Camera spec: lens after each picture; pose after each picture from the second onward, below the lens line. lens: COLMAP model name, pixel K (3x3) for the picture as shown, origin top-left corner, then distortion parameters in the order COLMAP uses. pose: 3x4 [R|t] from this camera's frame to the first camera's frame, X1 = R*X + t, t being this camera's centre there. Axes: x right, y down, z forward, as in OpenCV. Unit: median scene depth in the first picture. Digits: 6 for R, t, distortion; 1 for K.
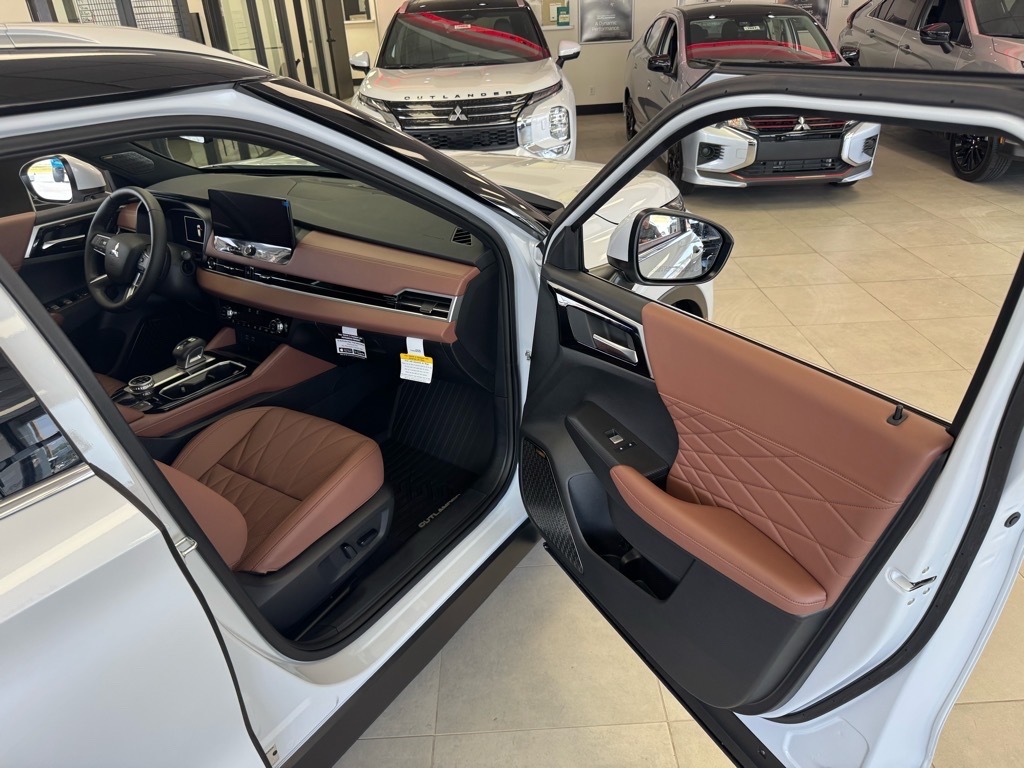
lens RADIAL K [[724.9, 0, 518.9], [0, 724.9, 379.0], [0, 0, 1]] dist [0.026369, -0.046577]
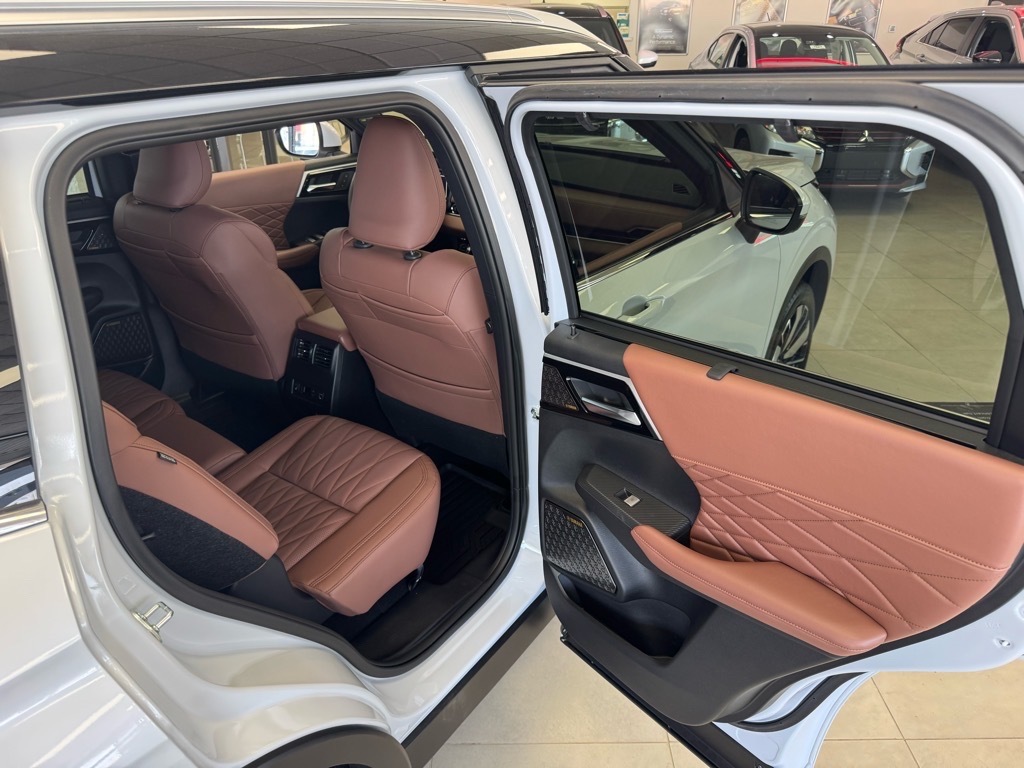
lens RADIAL K [[724.9, 0, 517.6], [0, 724.9, 389.1], [0, 0, 1]] dist [0.026369, -0.046577]
pose [[0.998712, 0.050279, -0.006812, -0.101362], [-0.050287, 0.998734, -0.000943, 0.052067], [0.006756, 0.001284, 0.999976, -0.086789]]
